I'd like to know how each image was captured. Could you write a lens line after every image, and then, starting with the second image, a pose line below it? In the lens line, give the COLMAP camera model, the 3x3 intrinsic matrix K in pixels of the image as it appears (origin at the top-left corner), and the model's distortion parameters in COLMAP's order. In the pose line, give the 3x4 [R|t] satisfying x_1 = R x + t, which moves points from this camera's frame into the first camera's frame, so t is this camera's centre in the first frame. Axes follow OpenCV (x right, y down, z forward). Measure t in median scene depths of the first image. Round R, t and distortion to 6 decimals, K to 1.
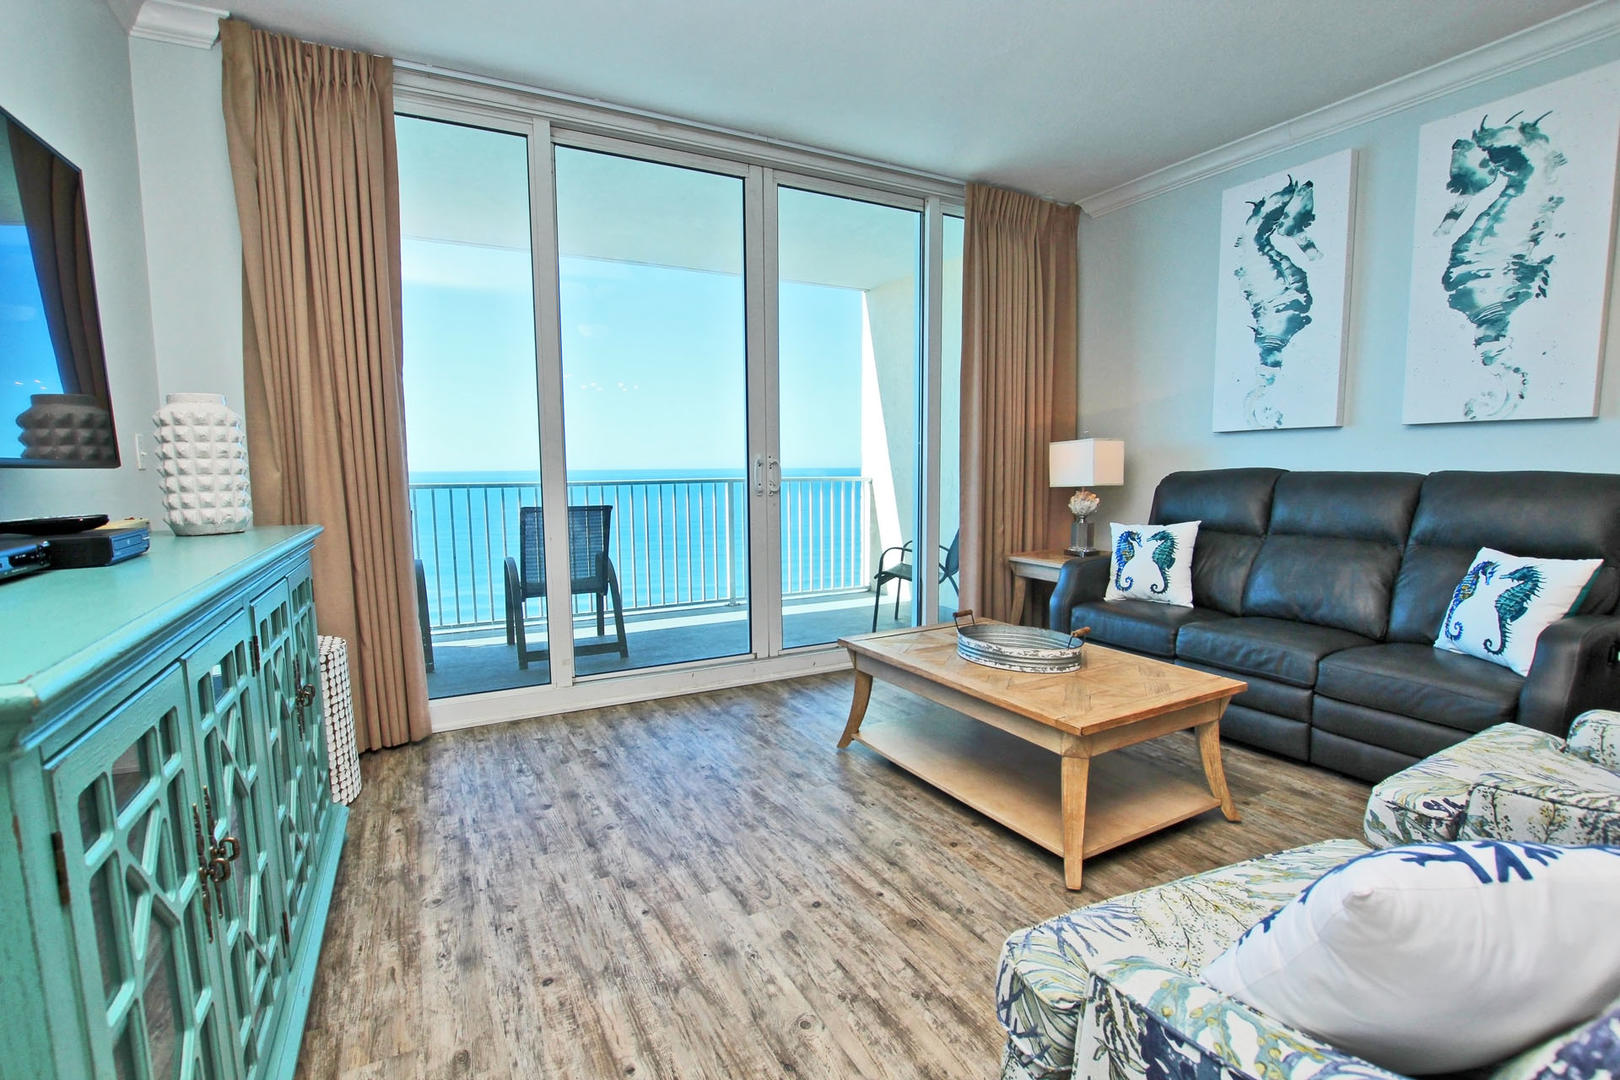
lens RADIAL K [[747.3, 0, 811.0], [0, 747.3, 550.2], [0, 0, 1]] dist [-0.015390, 0.000332]
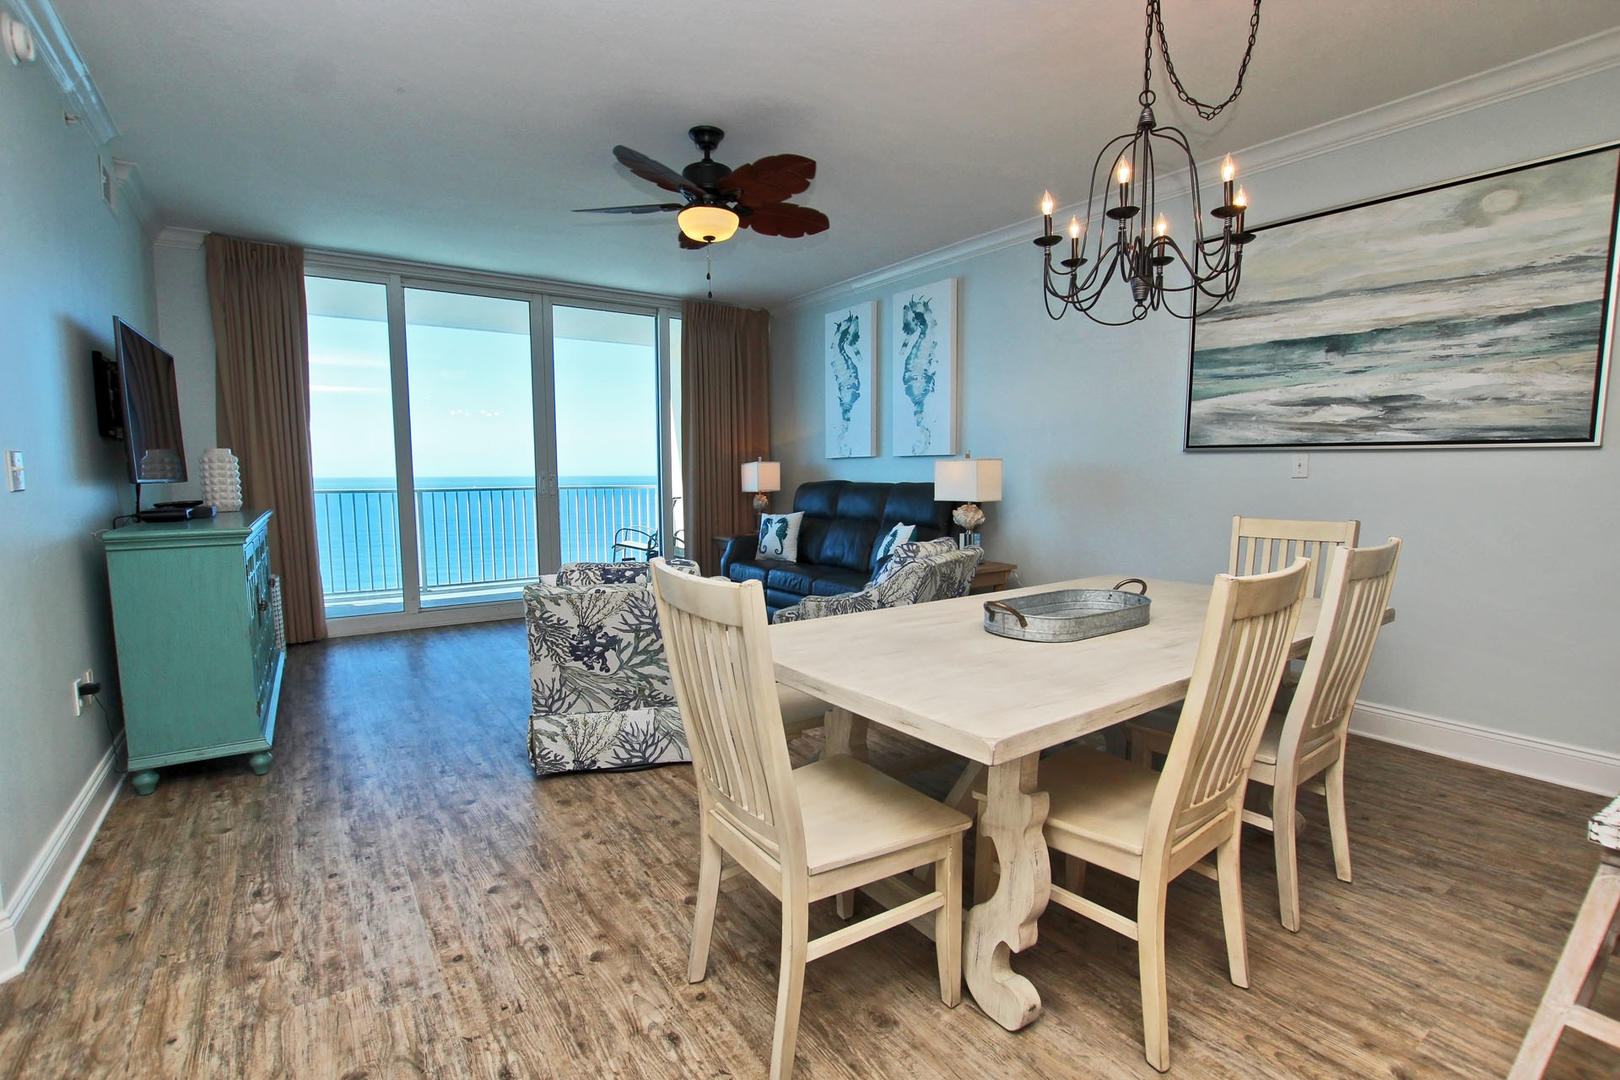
lens RADIAL K [[719.4, 0, 815.6], [0, 719.4, 555.3], [0, 0, 1]] dist [-0.040618, 0.000573]
pose [[0.994069, -0.003740, 0.108687, 0.383444], [0.003421, 0.999989, 0.003122, 0.057622], [-0.108698, -0.002732, 0.994071, -0.652117]]
